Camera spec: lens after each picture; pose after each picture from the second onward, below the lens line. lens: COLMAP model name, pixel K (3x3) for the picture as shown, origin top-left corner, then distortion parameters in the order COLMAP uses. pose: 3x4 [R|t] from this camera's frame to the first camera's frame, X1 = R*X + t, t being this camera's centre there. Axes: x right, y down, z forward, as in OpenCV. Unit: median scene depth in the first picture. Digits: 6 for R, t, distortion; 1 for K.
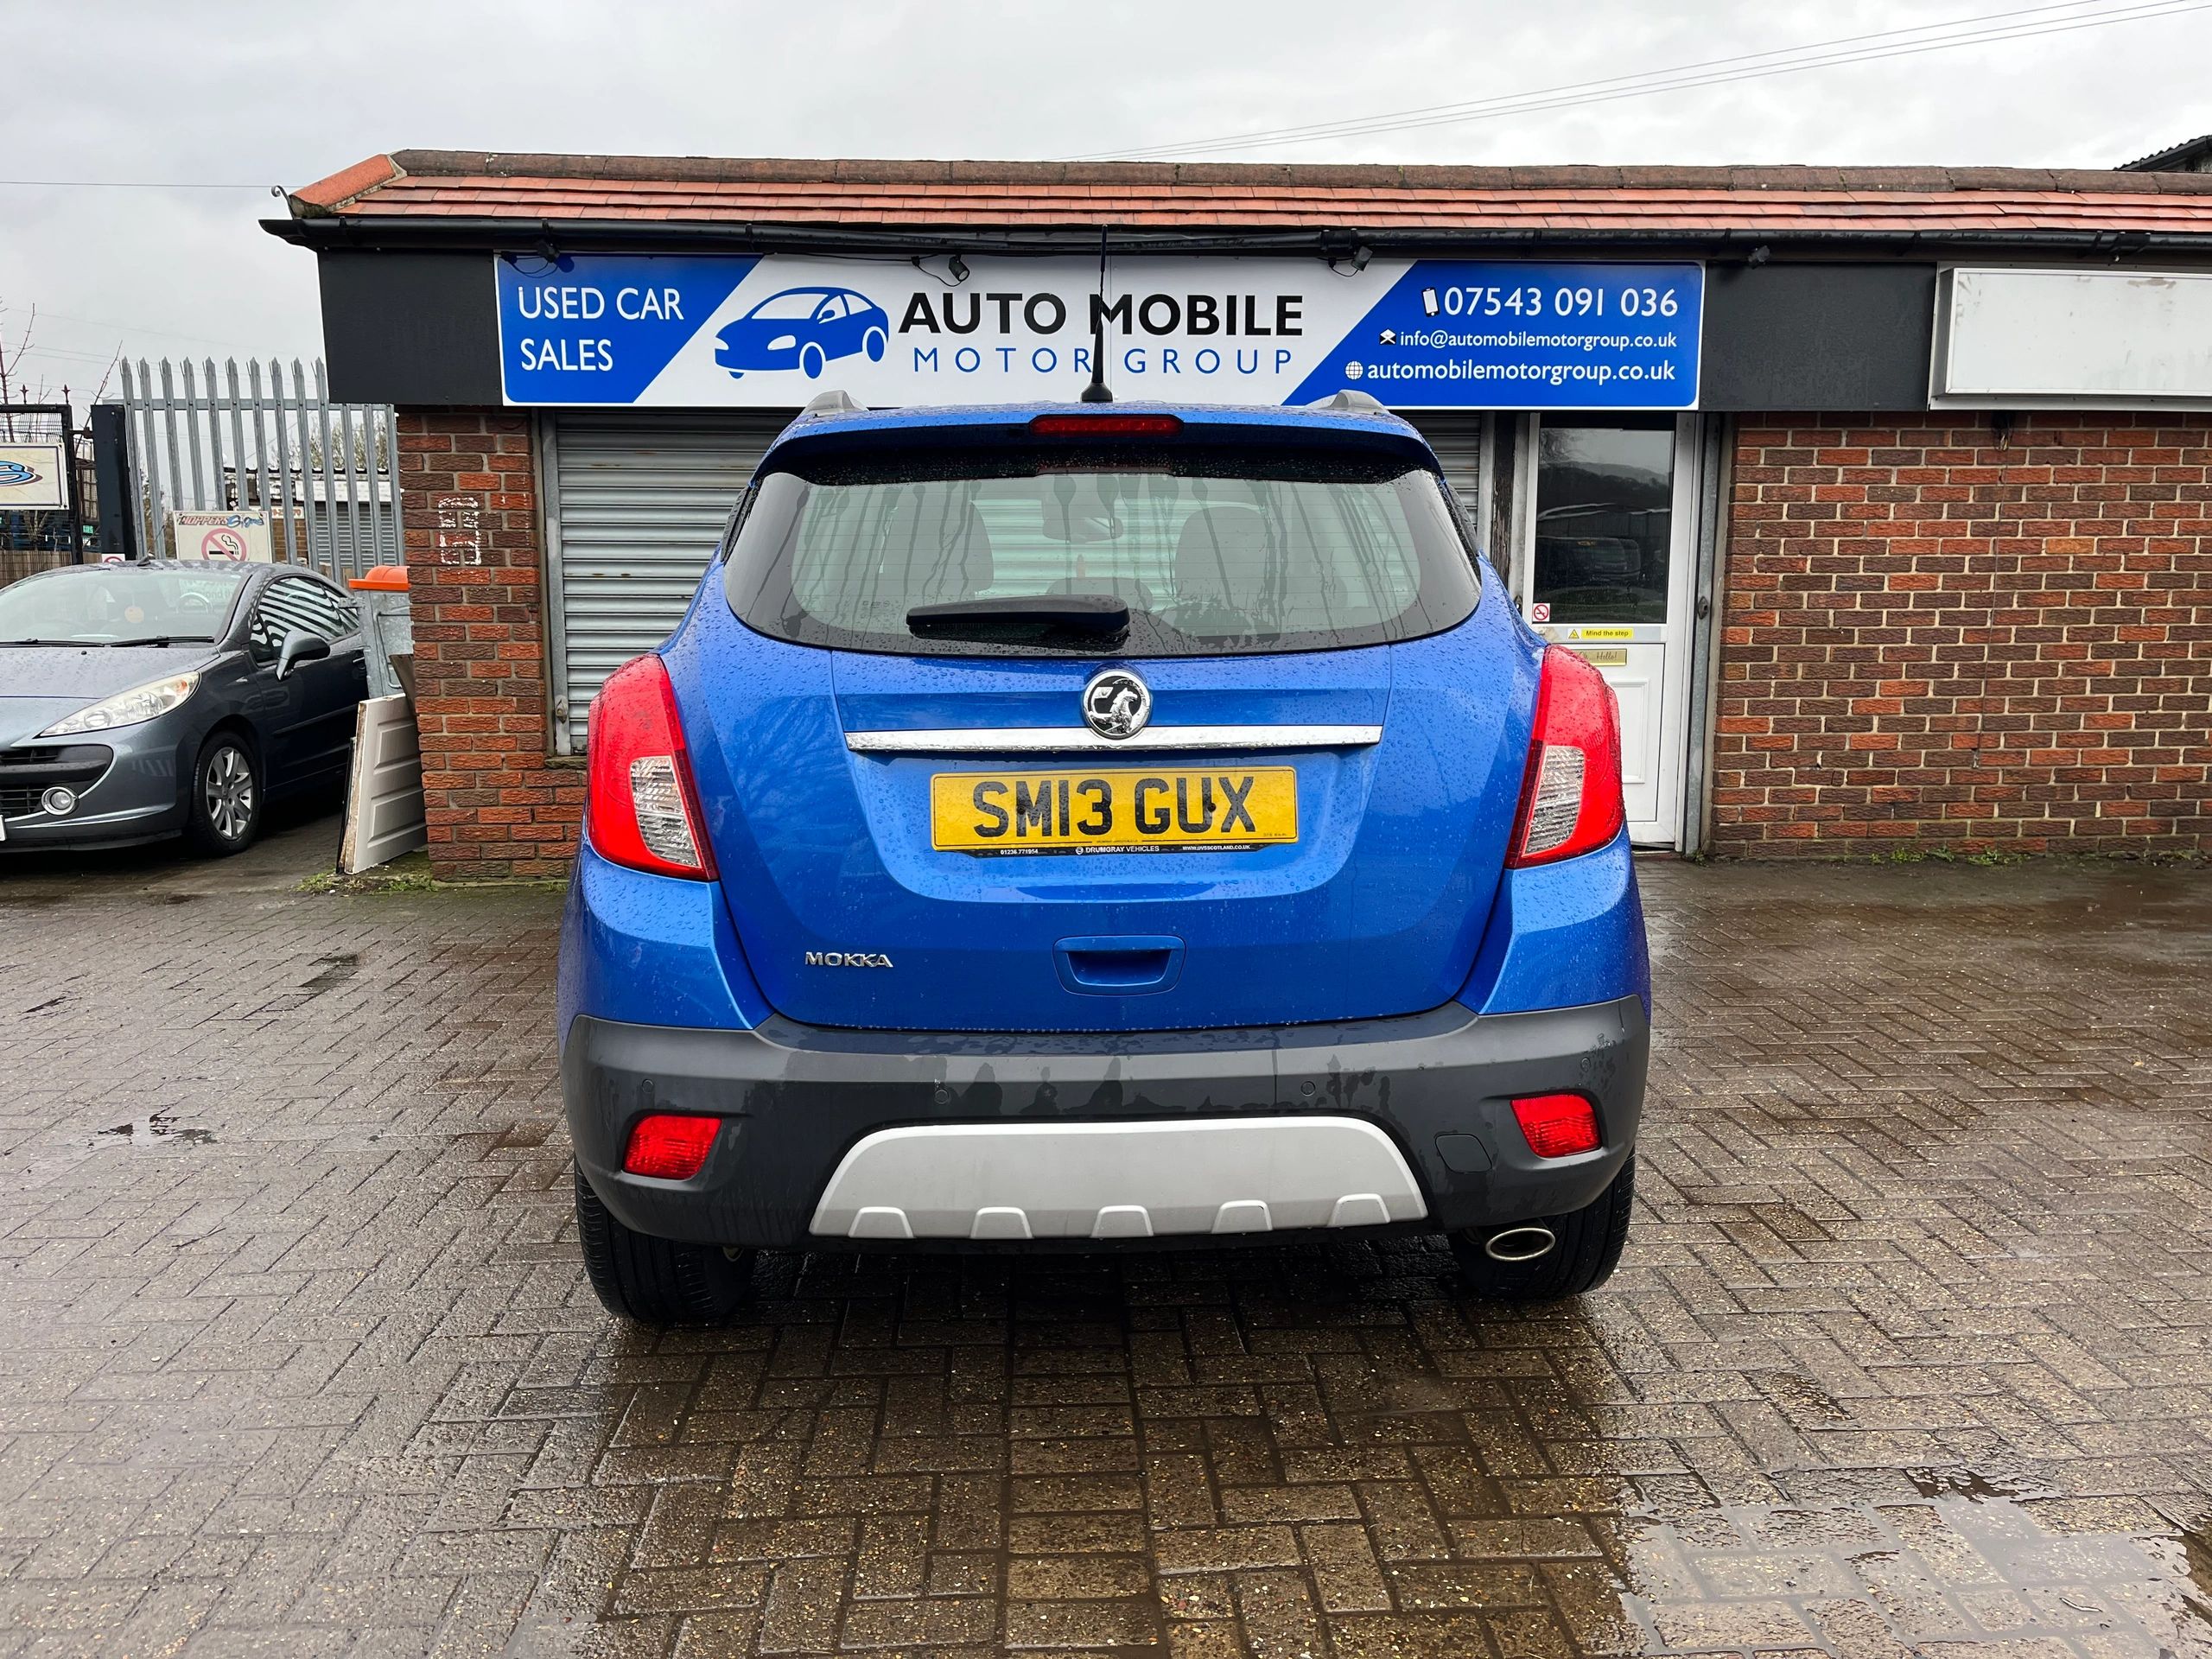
lens RADIAL K [[1664.1, 0, 1122.8], [0, 1664.1, 820.6], [0, 0, 1]] dist [0.020753, 0.000951]
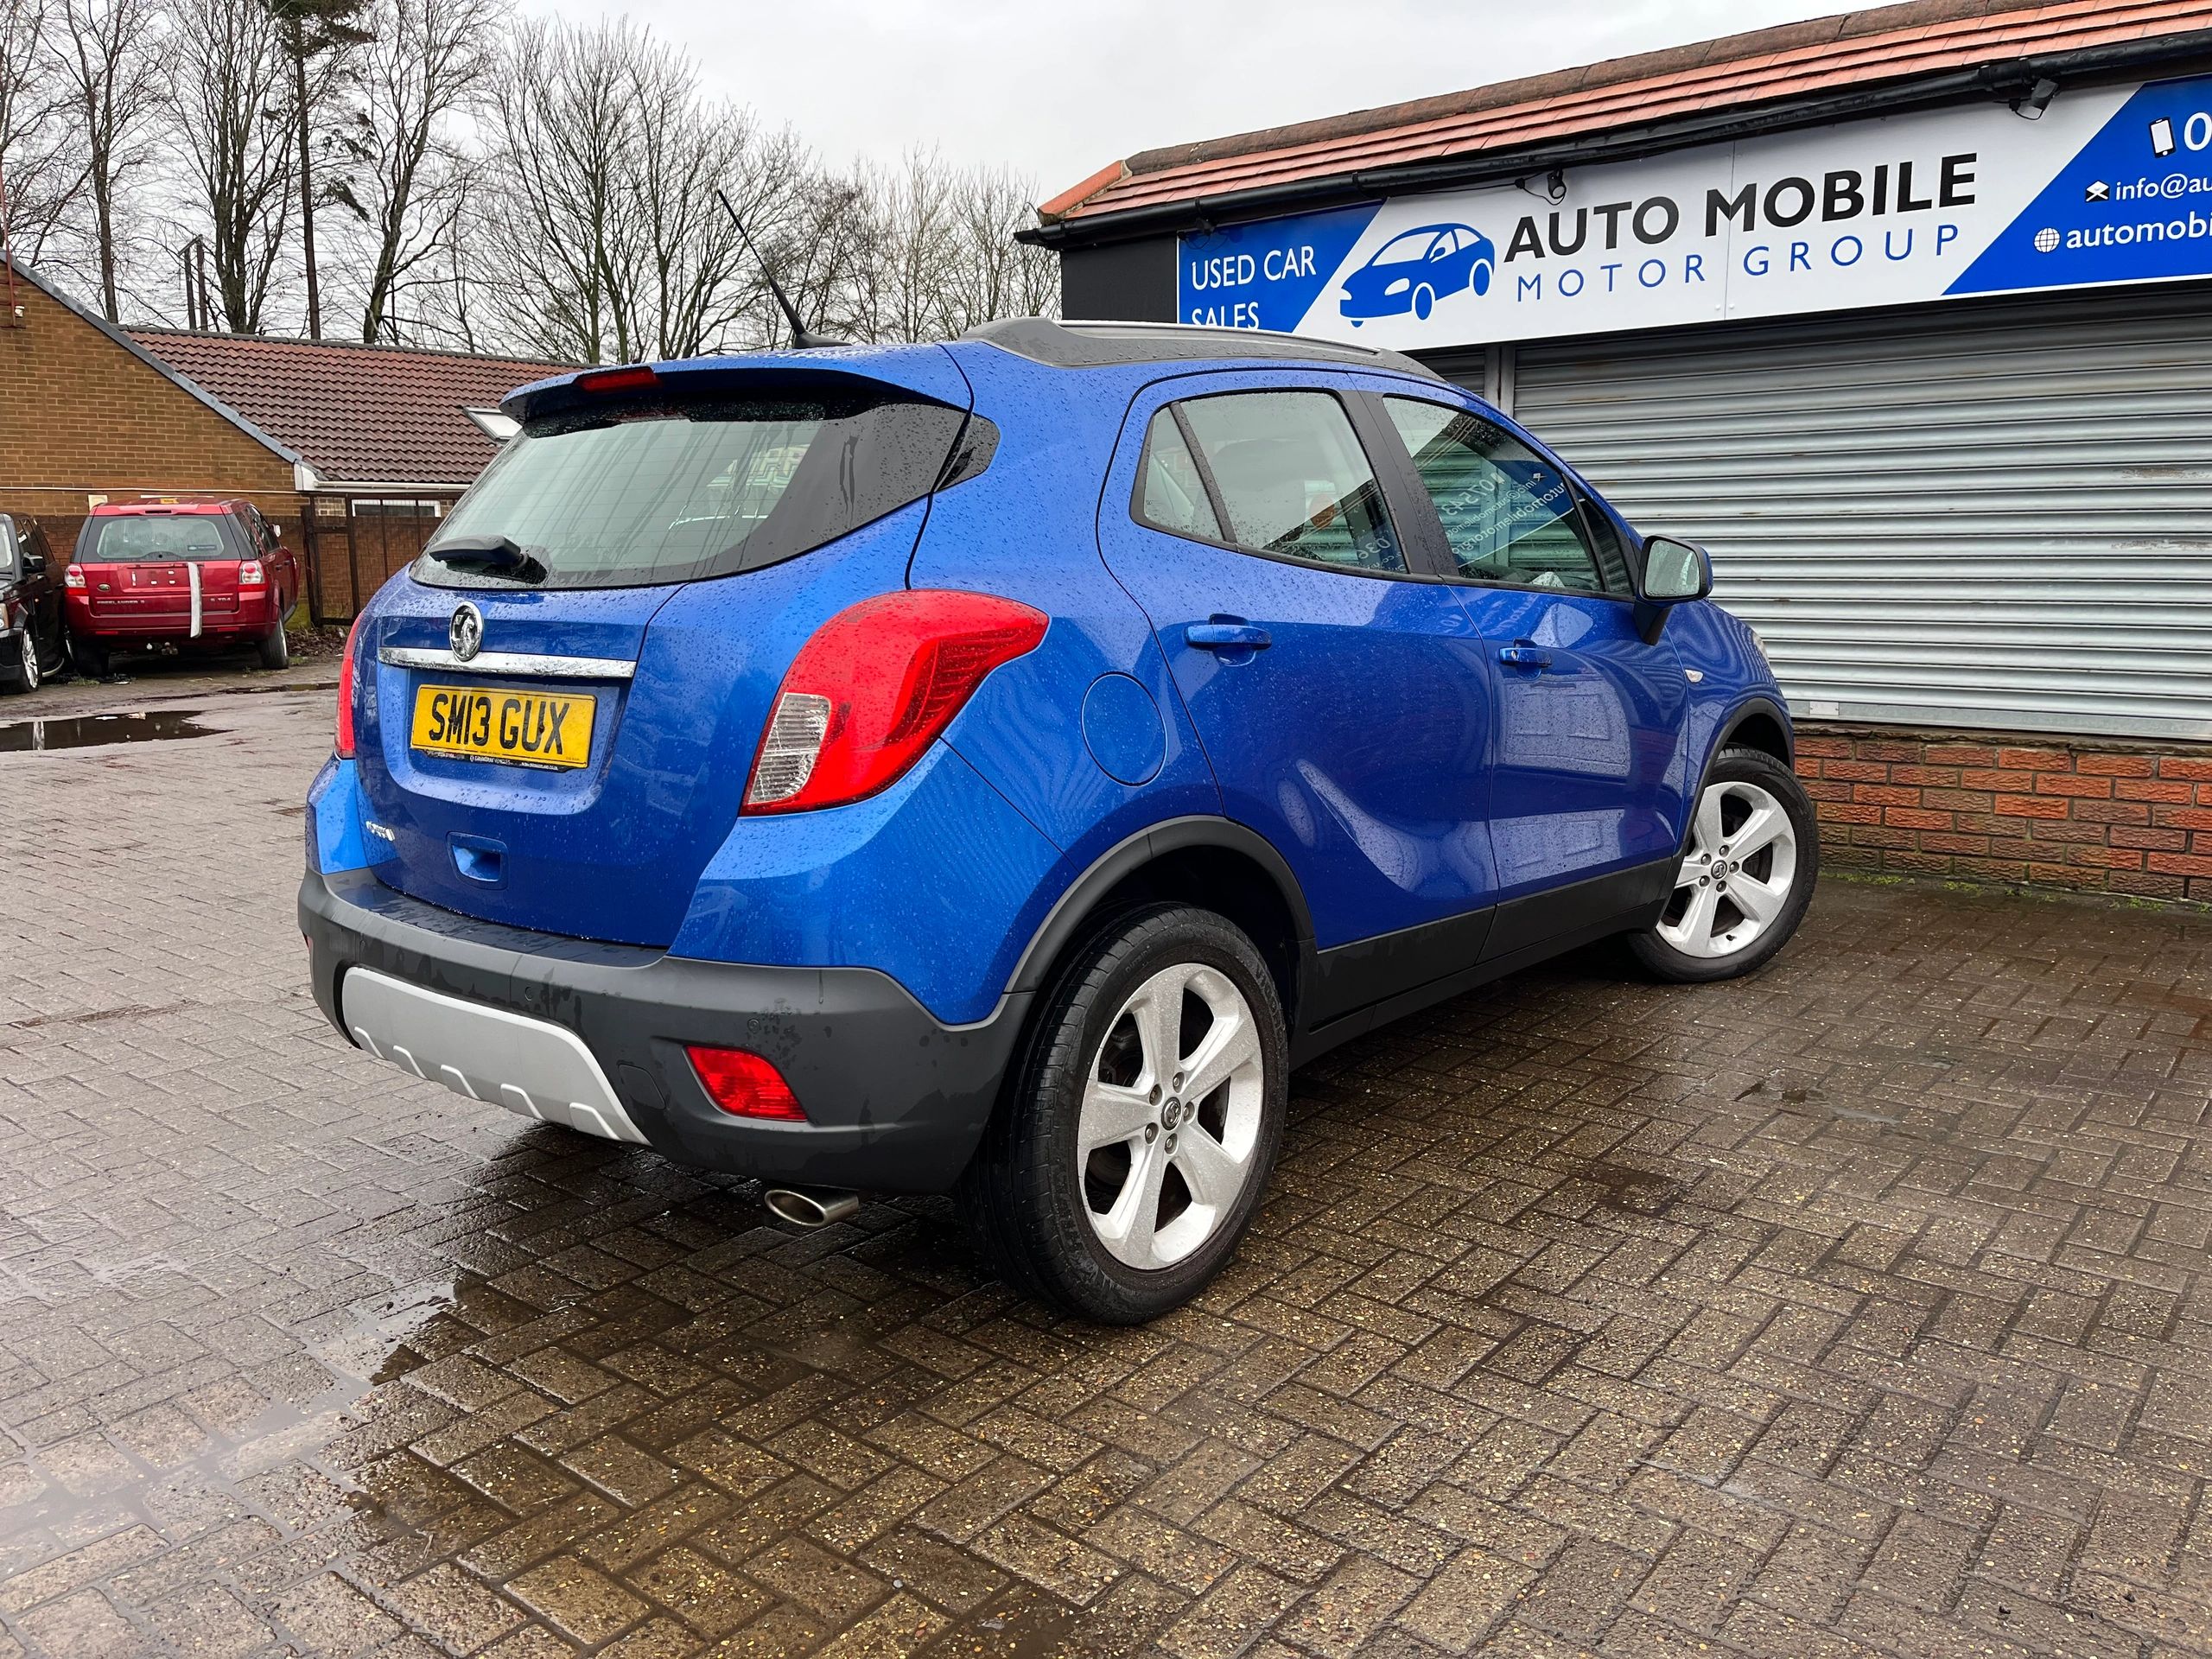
lens RADIAL K [[1654.0, 0, 1119.6], [0, 1654.0, 808.9], [0, 0, 1]] dist [0.065381, -0.081999]
pose [[0.741011, 0.102382, -0.663642, 0.364951], [-0.086238, 0.994634, 0.057153, -0.017412], [0.665933, 0.014880, 0.745863, 0.147443]]
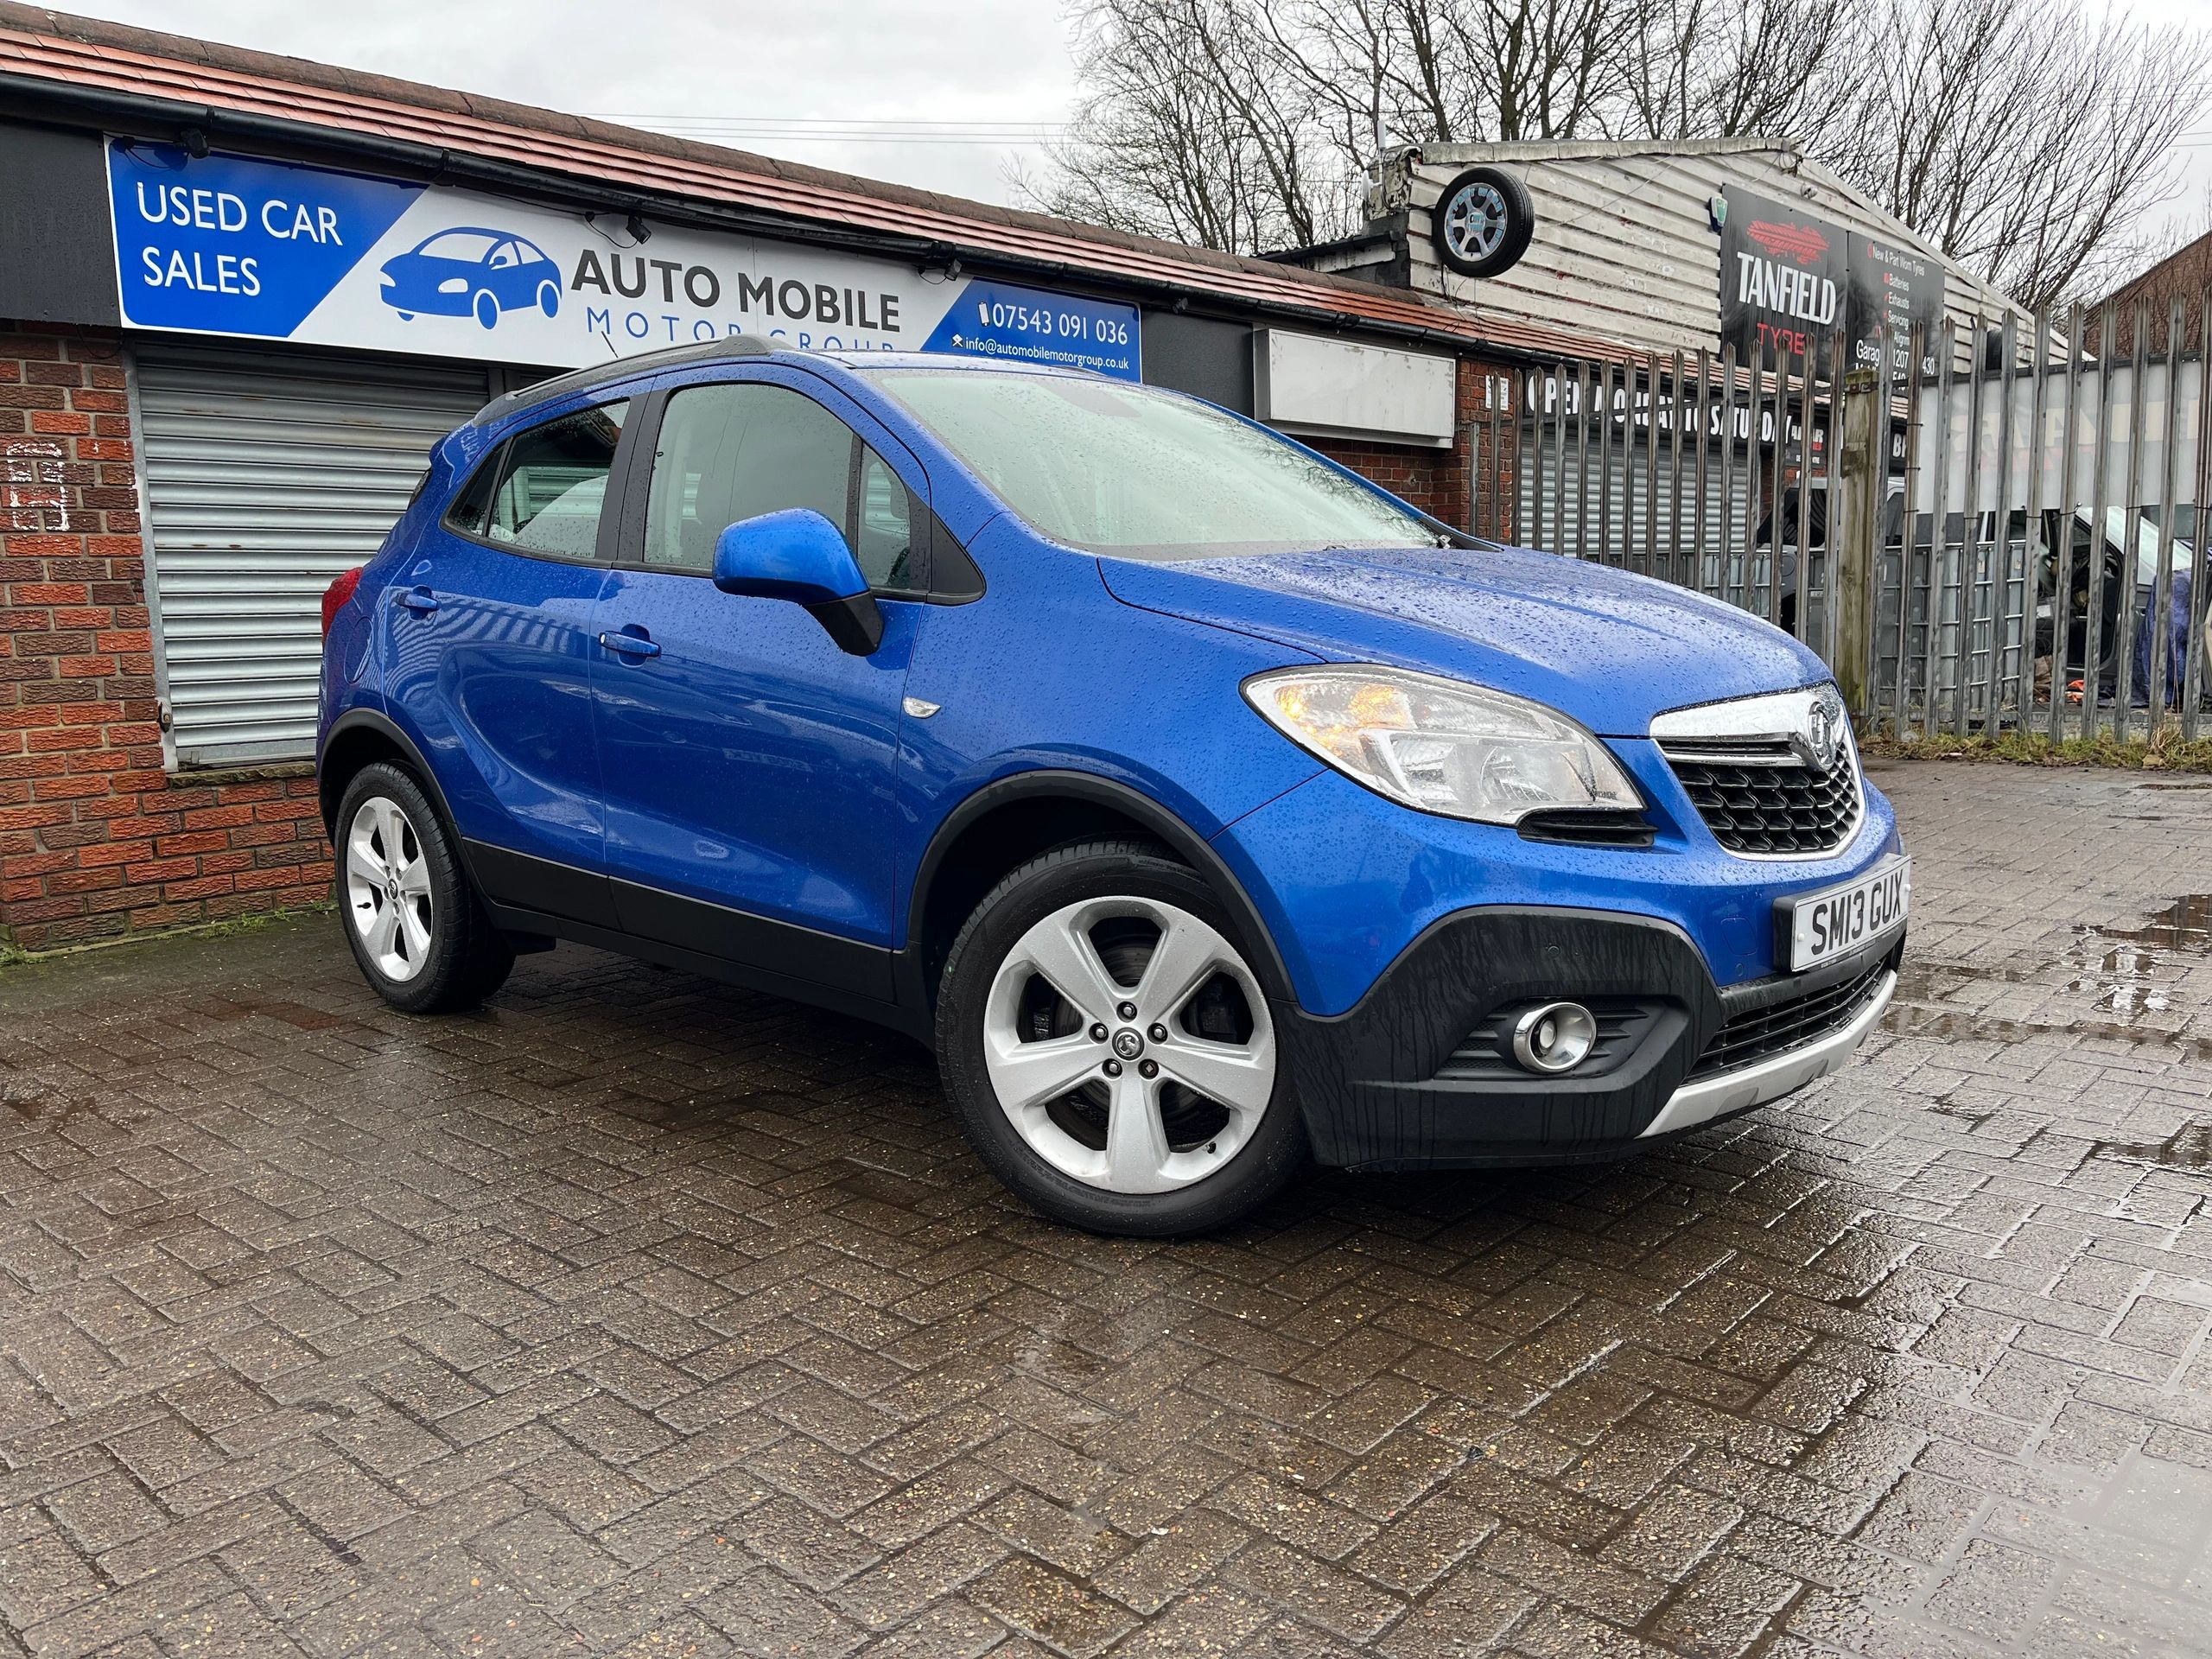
lens RADIAL K [[1663.4, 0, 1102.6], [0, 1663.4, 818.4], [0, 0, 1]] dist [0.083625, -0.096802]
pose [[0.714678, -0.111350, 0.690534, -0.611229], [0.130694, 0.991119, 0.024557, 0.022156], [-0.687135, 0.072698, 0.722883, 0.119492]]
